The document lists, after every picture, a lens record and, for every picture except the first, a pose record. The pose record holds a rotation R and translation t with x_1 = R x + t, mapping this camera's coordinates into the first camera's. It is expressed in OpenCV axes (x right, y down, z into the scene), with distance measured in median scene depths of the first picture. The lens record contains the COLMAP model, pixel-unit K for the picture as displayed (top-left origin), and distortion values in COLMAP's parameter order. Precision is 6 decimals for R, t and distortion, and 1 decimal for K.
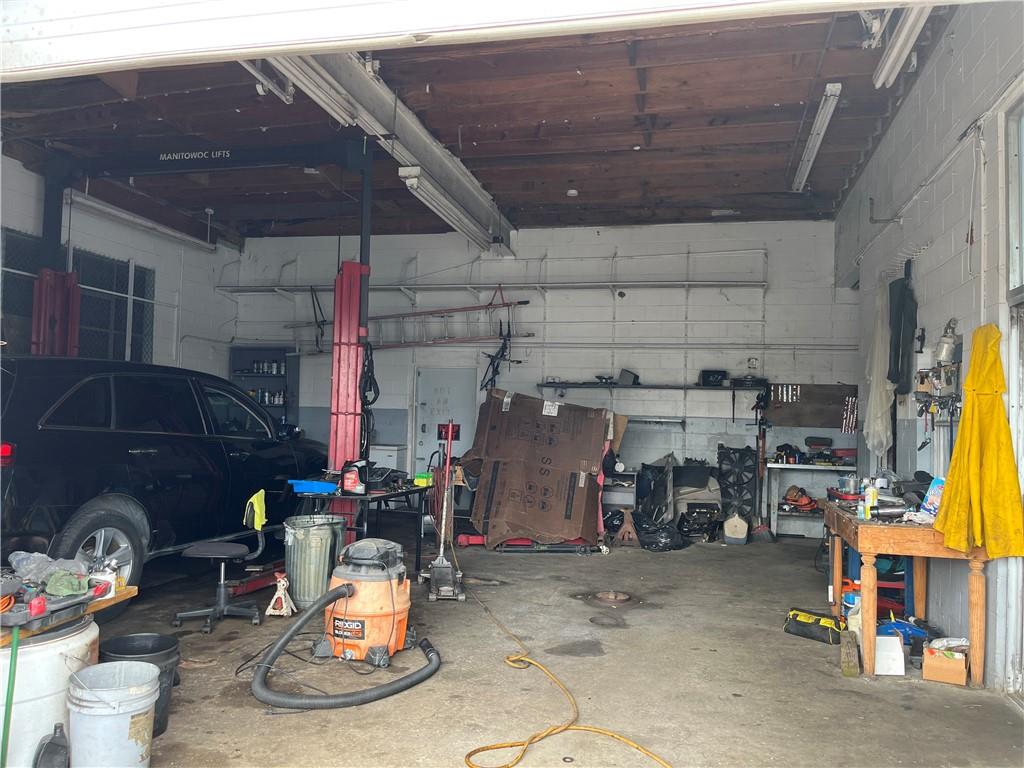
lens RADIAL K [[778.8, 0, 512.0], [0, 778.8, 384.0], [0, 0, 1]] dist [0.064959, -0.099793]
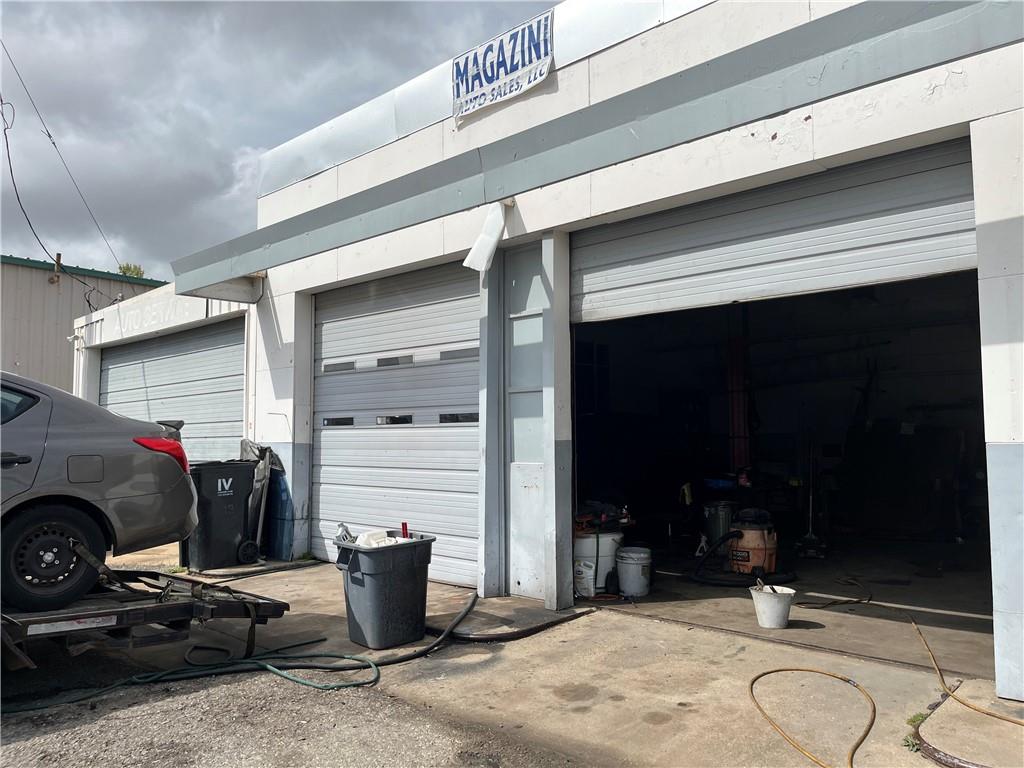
lens RADIAL K [[778.8, 0, 512.0], [0, 778.8, 384.0], [0, 0, 1]] dist [0.064959, -0.099793]
pose [[0.866654, -0.063936, -0.494796, 0.143522], [0.047700, 0.997830, -0.045389, -0.014945], [0.496625, 0.015735, 0.867823, -0.471119]]
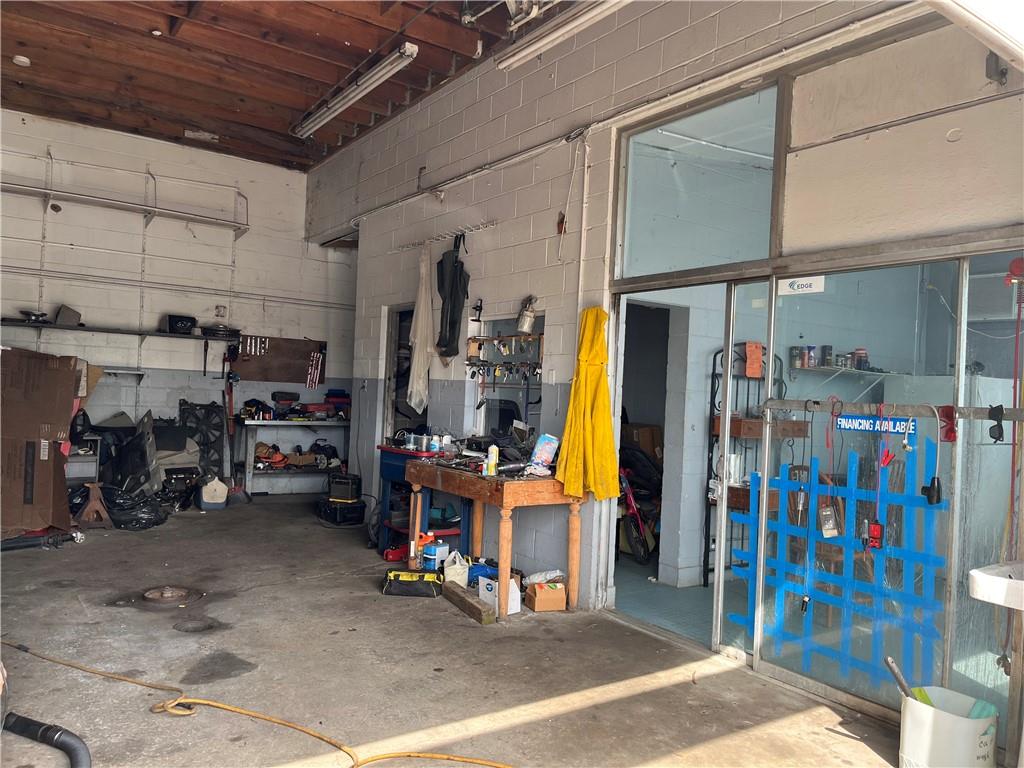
lens RADIAL K [[778.8, 0, 512.0], [0, 778.8, 384.0], [0, 0, 1]] dist [0.064959, -0.099793]
pose [[0.650168, 0.009410, 0.759732, -0.210929], [-0.060804, 0.997361, 0.039682, 0.001578], [-0.757353, -0.071995, 0.649024, 0.180669]]
